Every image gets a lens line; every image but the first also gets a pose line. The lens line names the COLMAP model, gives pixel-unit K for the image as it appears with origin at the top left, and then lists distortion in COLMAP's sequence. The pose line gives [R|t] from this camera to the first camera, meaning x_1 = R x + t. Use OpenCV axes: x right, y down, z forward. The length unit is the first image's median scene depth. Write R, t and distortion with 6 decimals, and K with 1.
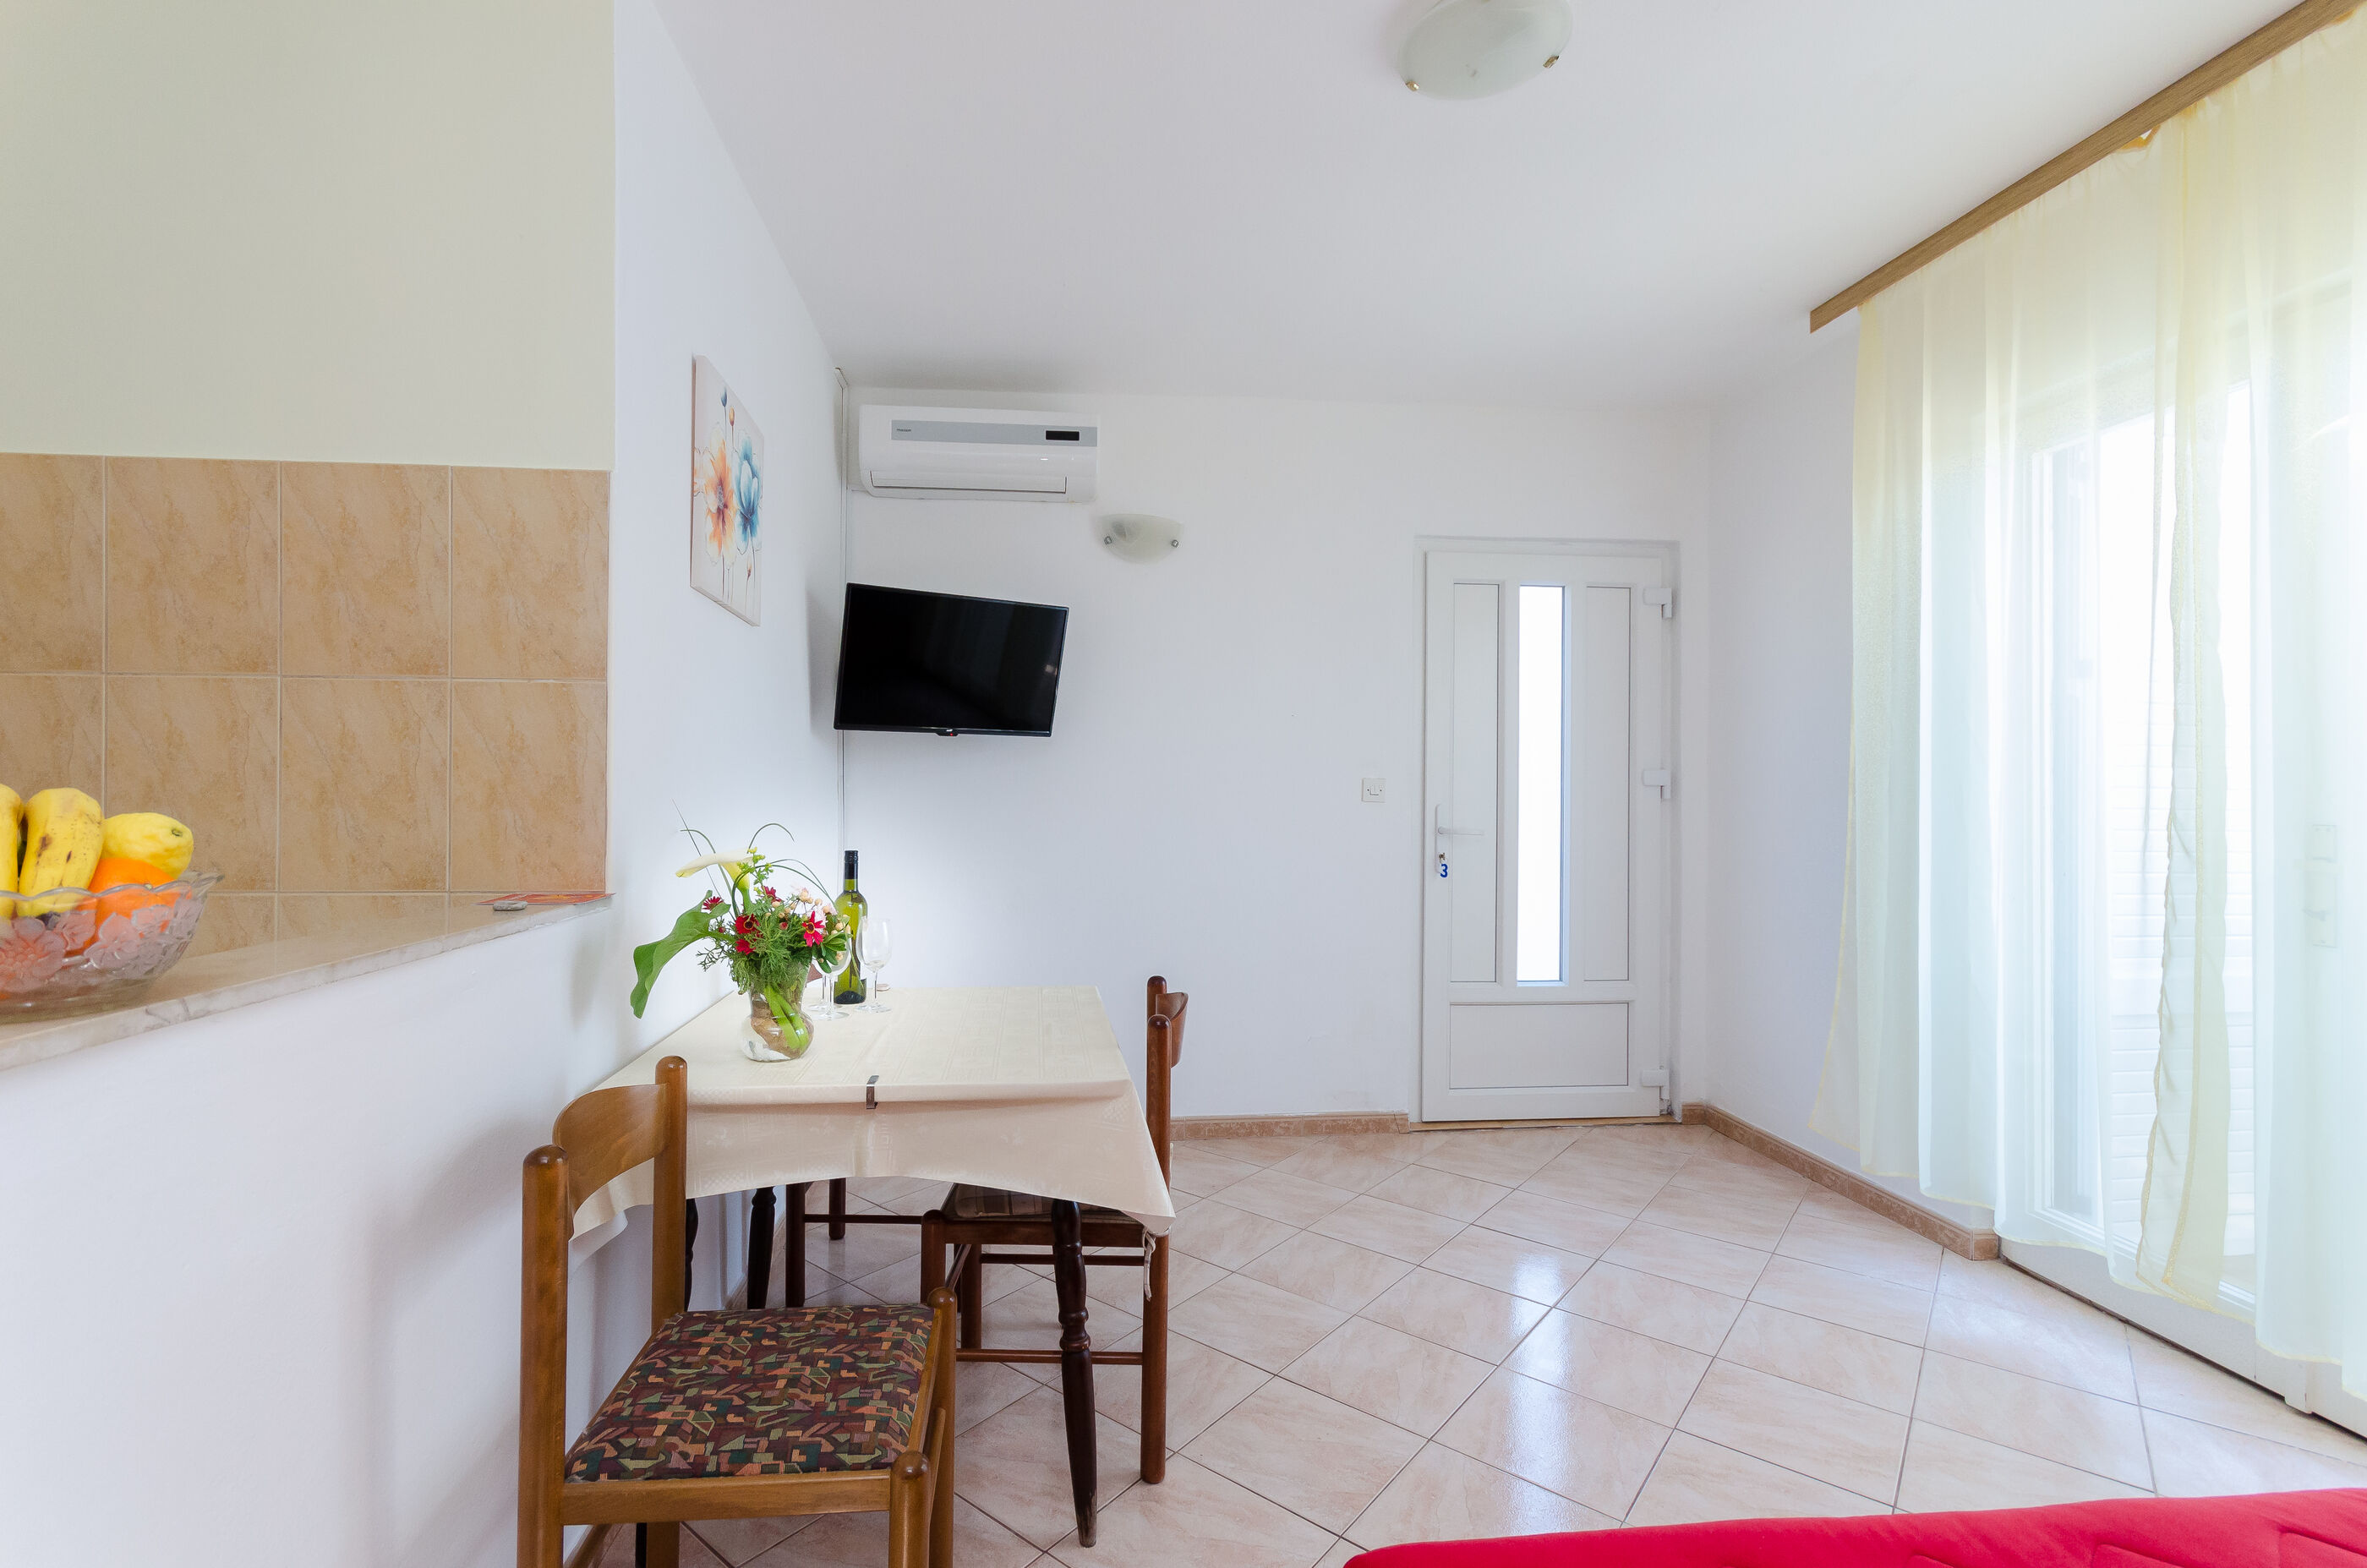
lens RADIAL K [[1044.0, 0, 1224.4], [0, 1044.0, 789.3], [0, 0, 1]] dist [0.003261, 0.000345]
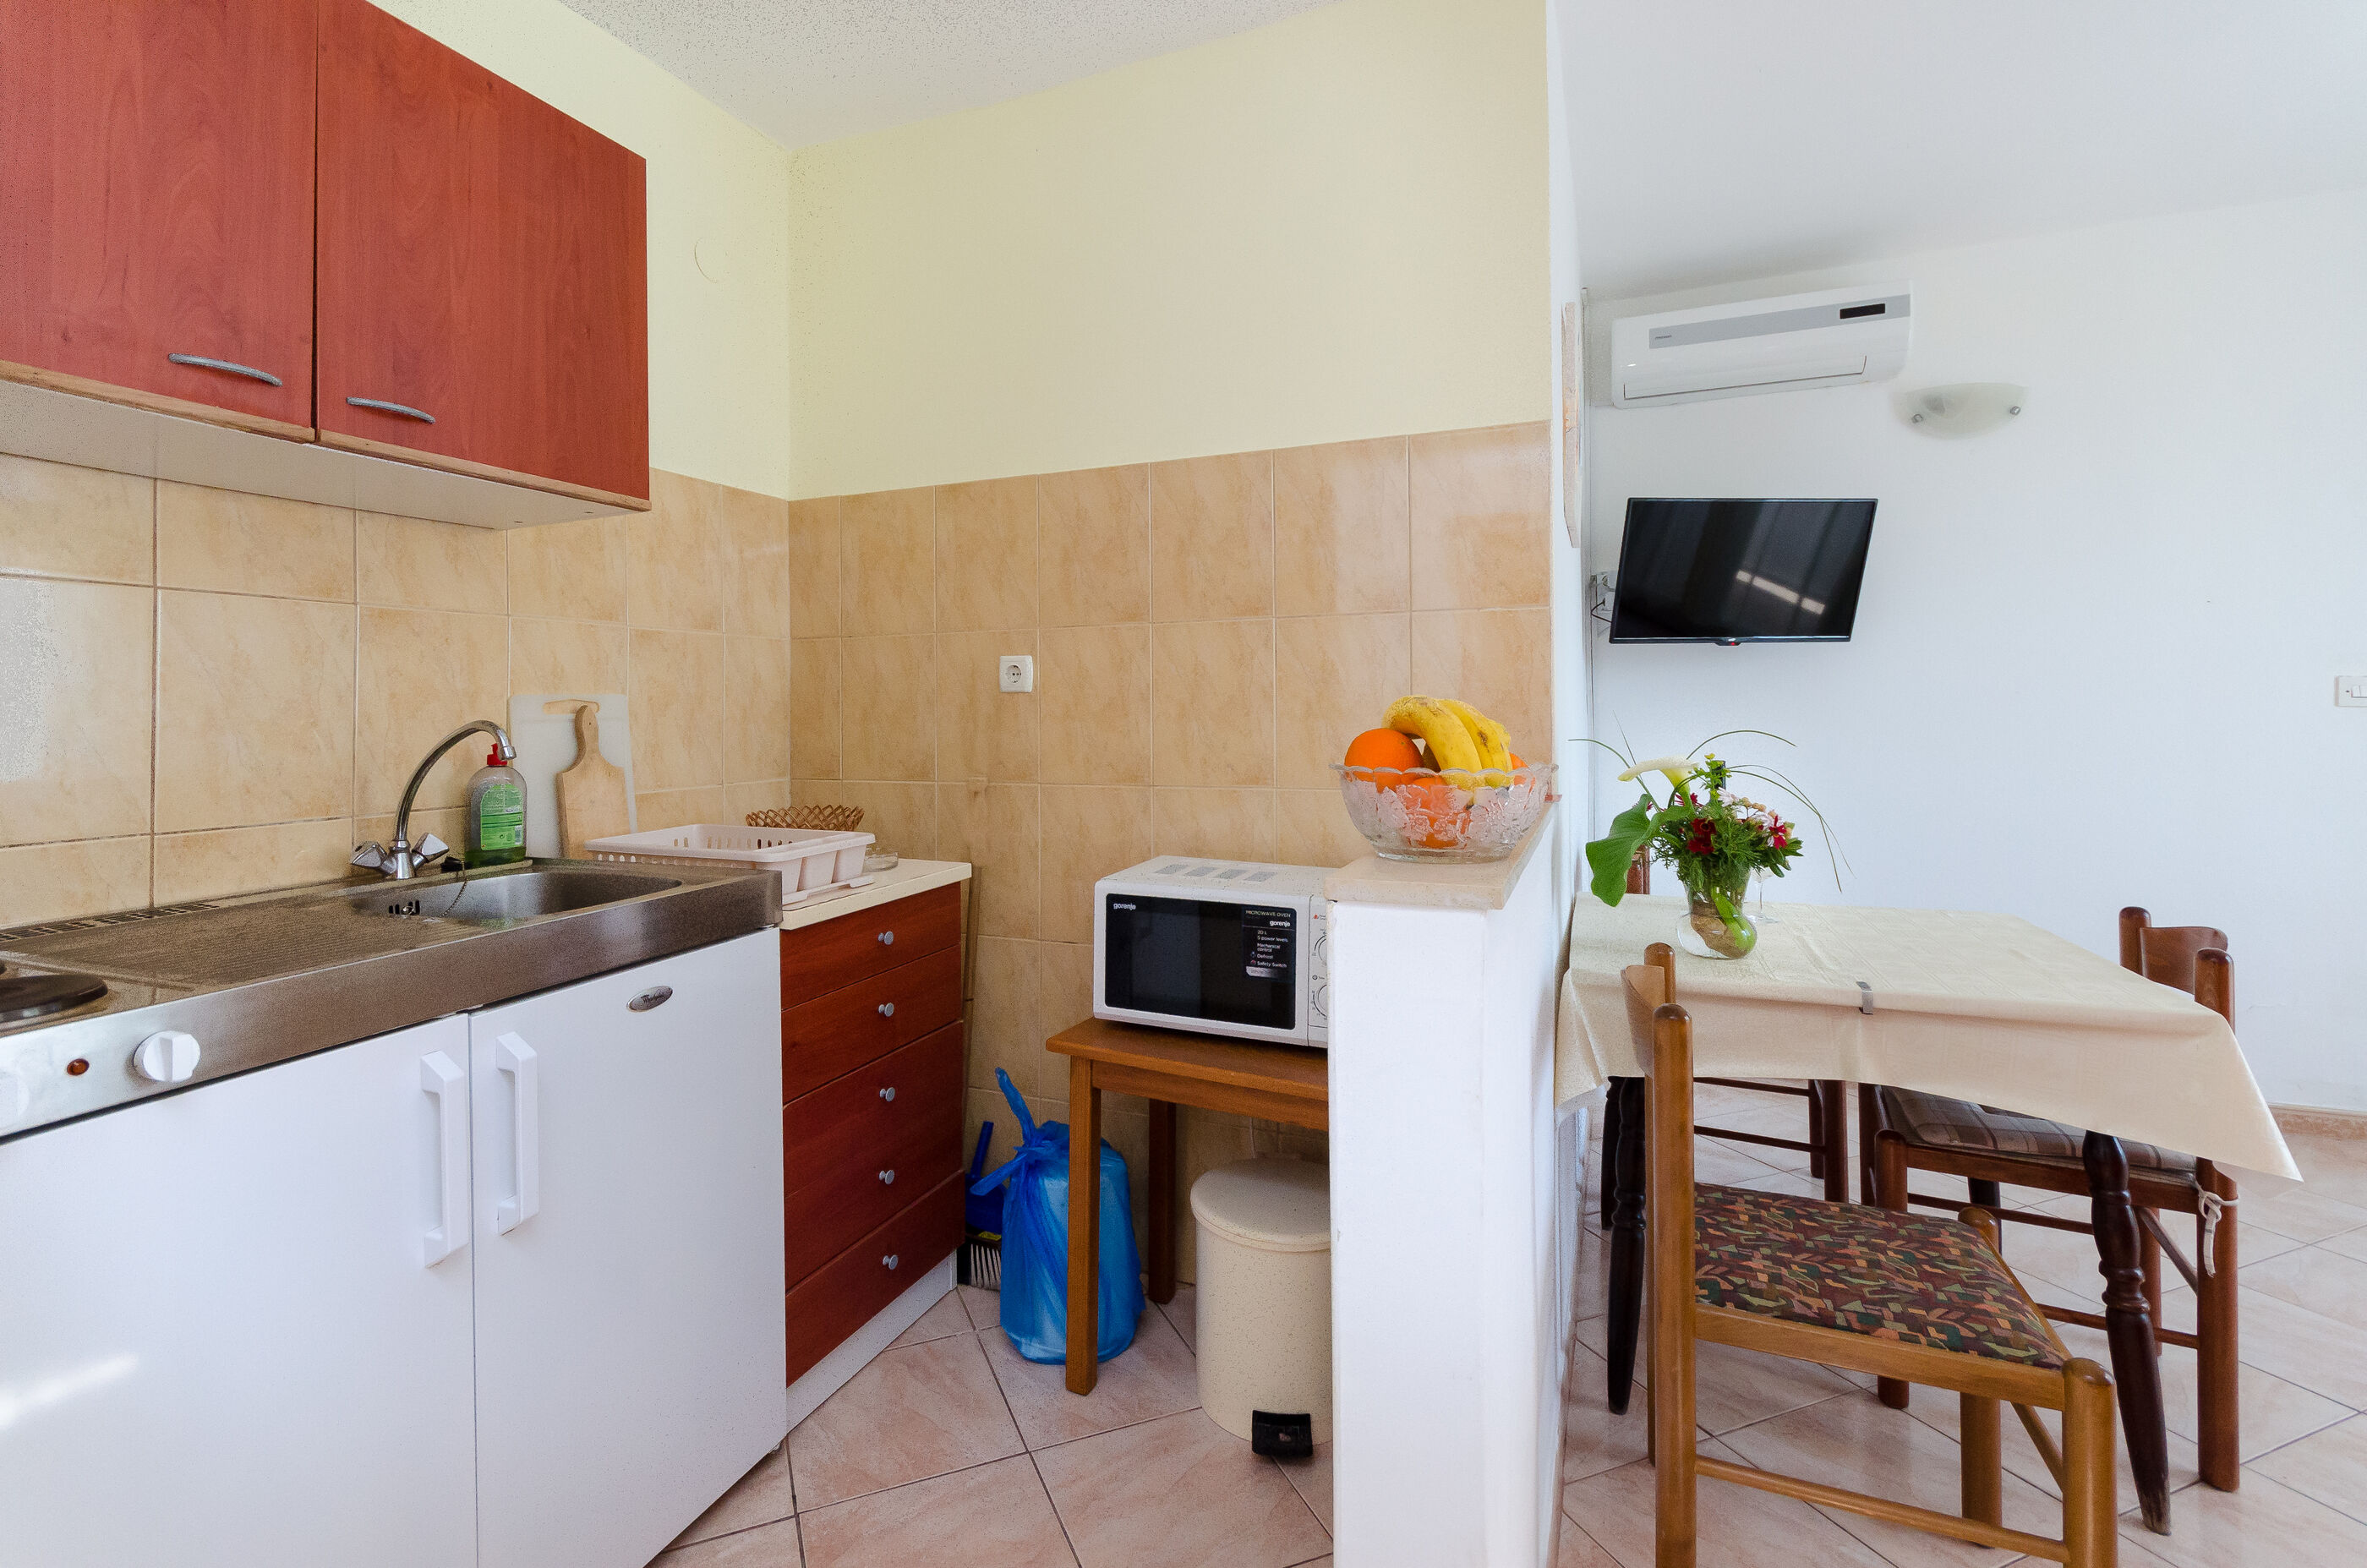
lens RADIAL K [[1108.1, 0, 1082.5], [0, 1108.1, 705.8], [0, 0, 1]] dist [0.002418, 0.000726]
pose [[0.868764, -0.017645, -0.494912, -0.432551], [0.014802, 0.999844, -0.009665, 0.007891], [0.495006, 0.001071, 0.868889, -0.282039]]
